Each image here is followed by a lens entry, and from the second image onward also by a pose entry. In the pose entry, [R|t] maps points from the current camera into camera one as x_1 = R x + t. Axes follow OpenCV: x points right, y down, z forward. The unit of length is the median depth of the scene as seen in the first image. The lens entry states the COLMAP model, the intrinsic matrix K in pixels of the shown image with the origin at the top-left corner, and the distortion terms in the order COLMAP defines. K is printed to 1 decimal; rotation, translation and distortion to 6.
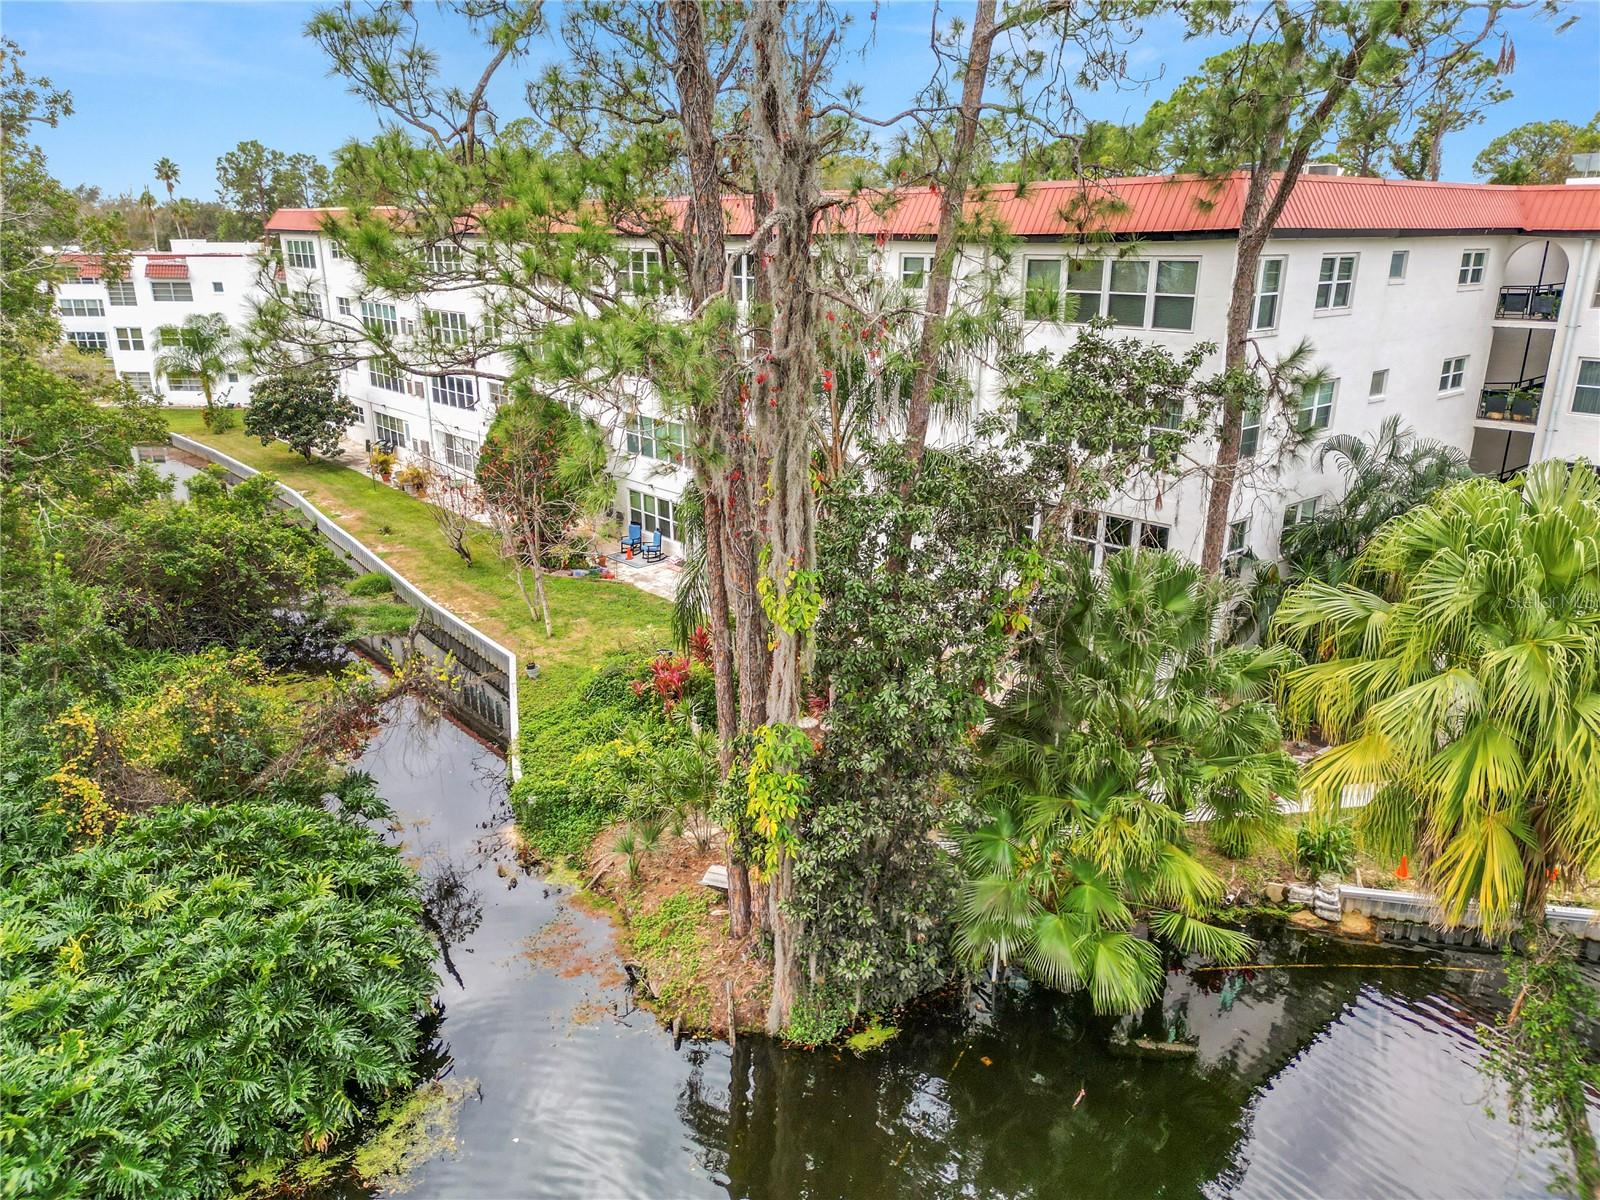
lens RADIAL K [[1093.1, 0, 800.0], [0, 1093.1, 600.0], [0, 0, 1]] dist [0.077191, -0.079527]
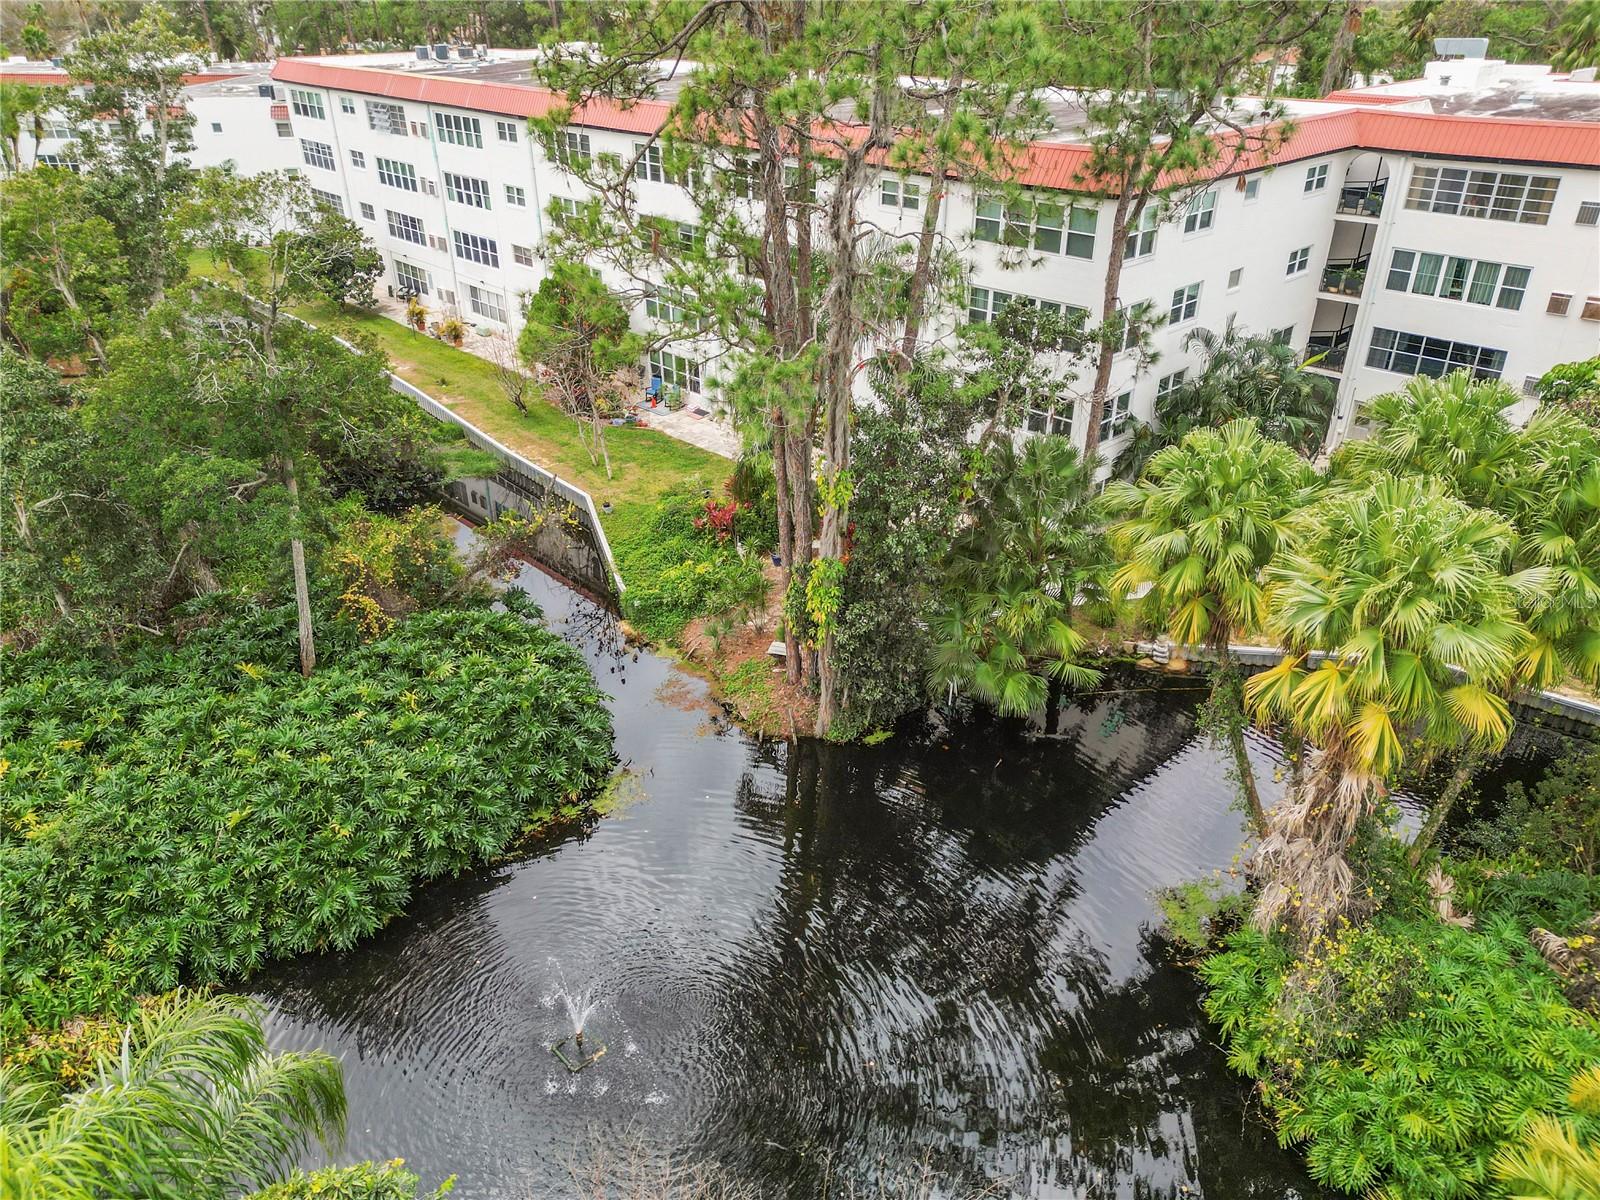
lens RADIAL K [[1093.1, 0, 800.0], [0, 1093.1, 600.0], [0, 0, 1]] dist [0.077191, -0.079527]
pose [[0.998715, -0.027873, 0.042319, -0.105155], [0.019386, 0.981764, 0.189114, -0.113118], [-0.046818, -0.188051, 0.981043, -0.528861]]
